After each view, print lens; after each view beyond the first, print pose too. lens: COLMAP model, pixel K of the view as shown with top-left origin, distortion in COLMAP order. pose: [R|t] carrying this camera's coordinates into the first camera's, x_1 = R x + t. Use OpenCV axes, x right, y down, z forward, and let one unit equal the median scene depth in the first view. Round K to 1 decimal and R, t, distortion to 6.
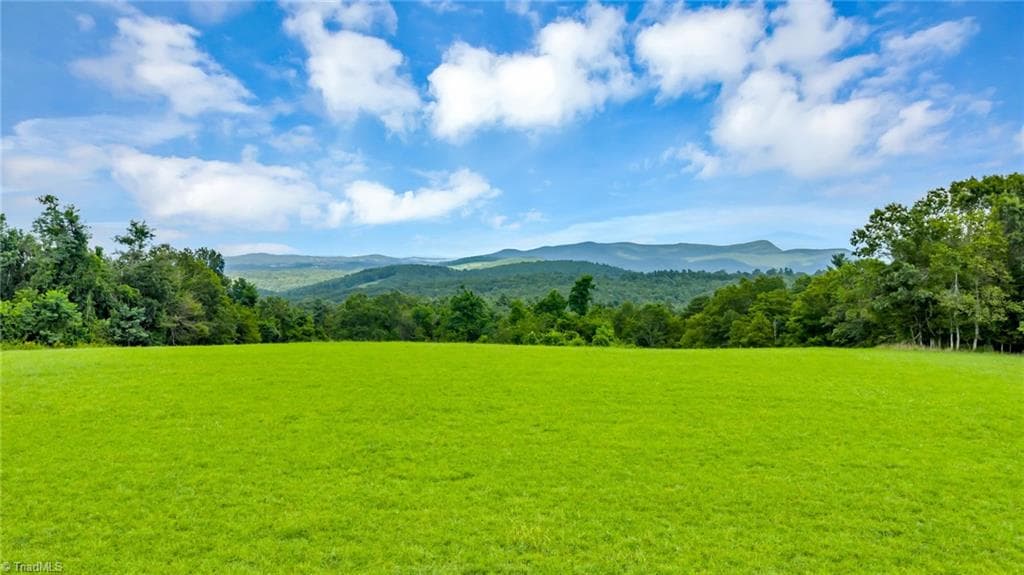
lens RADIAL K [[862.7, 0, 514.4], [0, 862.7, 286.9], [0, 0, 1]] dist [0.033916, -0.056469]
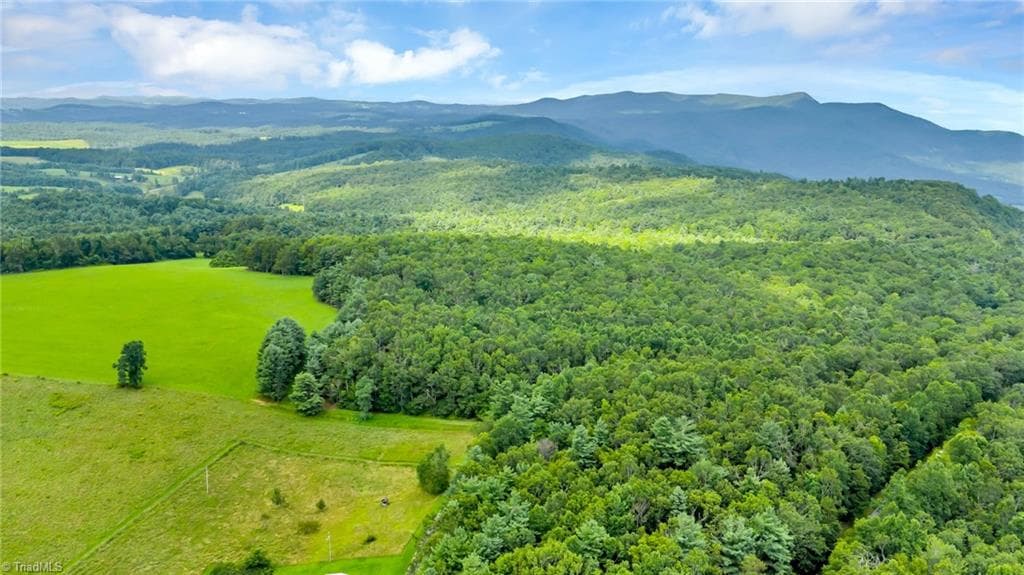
lens RADIAL K [[836.1, 0, 525.1], [0, 836.1, 287.4], [0, 0, 1]] dist [0.084255, -0.001532]
pose [[0.998691, 0.020736, -0.046766, 0.128864], [-0.011654, 0.982348, 0.186698, -0.043938], [0.049812, -0.185909, 0.981304, -0.222215]]
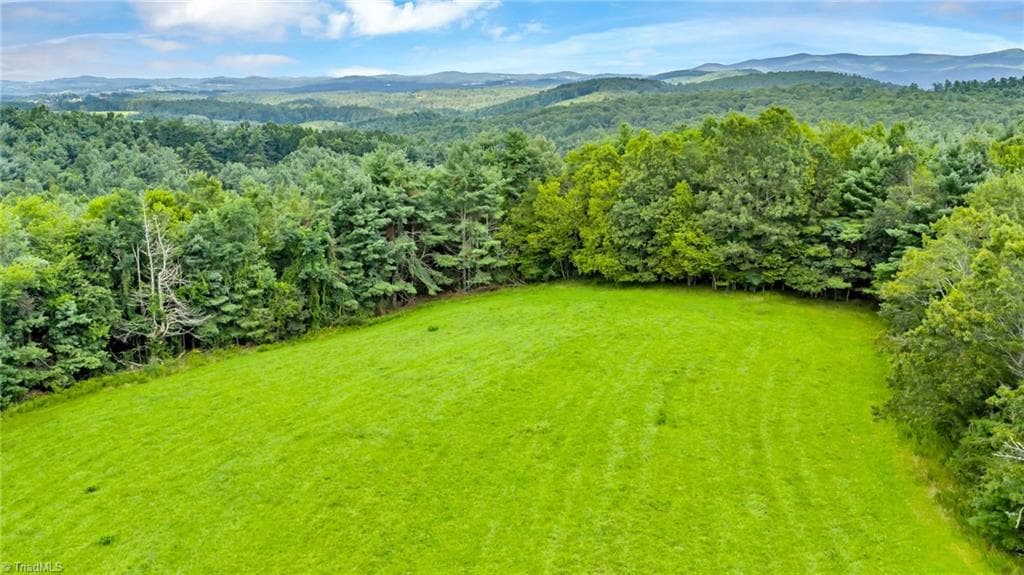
lens RADIAL K [[862.7, 0, 514.4], [0, 862.7, 286.9], [0, 0, 1]] dist [0.033916, -0.056469]
pose [[0.976487, 0.041194, -0.211602, -0.029936], [0.003087, 0.978800, 0.204797, 0.000627], [0.215552, -0.200635, 0.955658, 0.129589]]
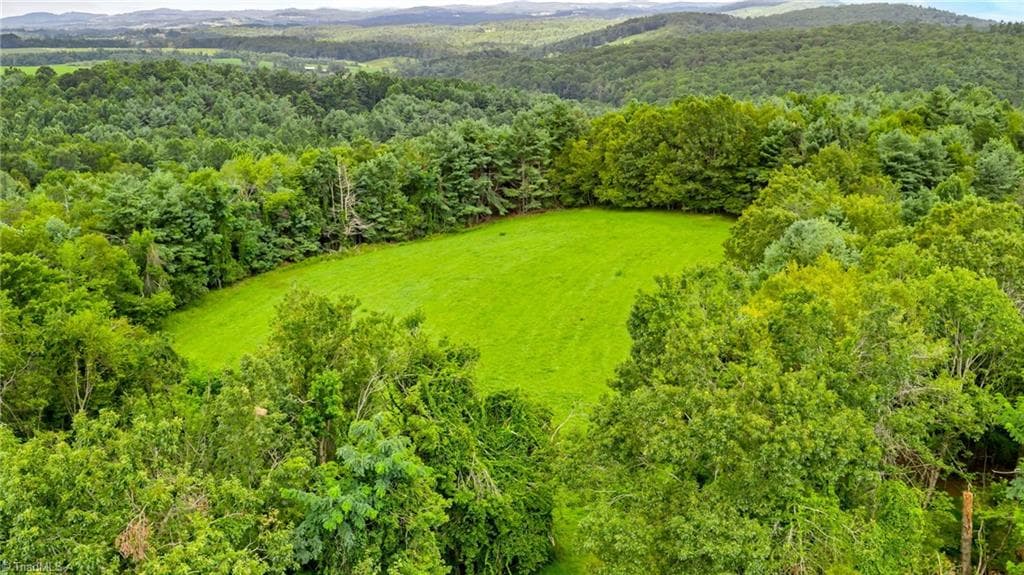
lens RADIAL K [[862.7, 0, 514.4], [0, 862.7, 286.9], [0, 0, 1]] dist [0.033916, -0.056469]
pose [[0.956743, 0.073122, -0.281595, -0.019803], [0.008564, 0.960402, 0.278486, -0.005166], [0.290808, -0.268852, 0.918232, 0.097329]]
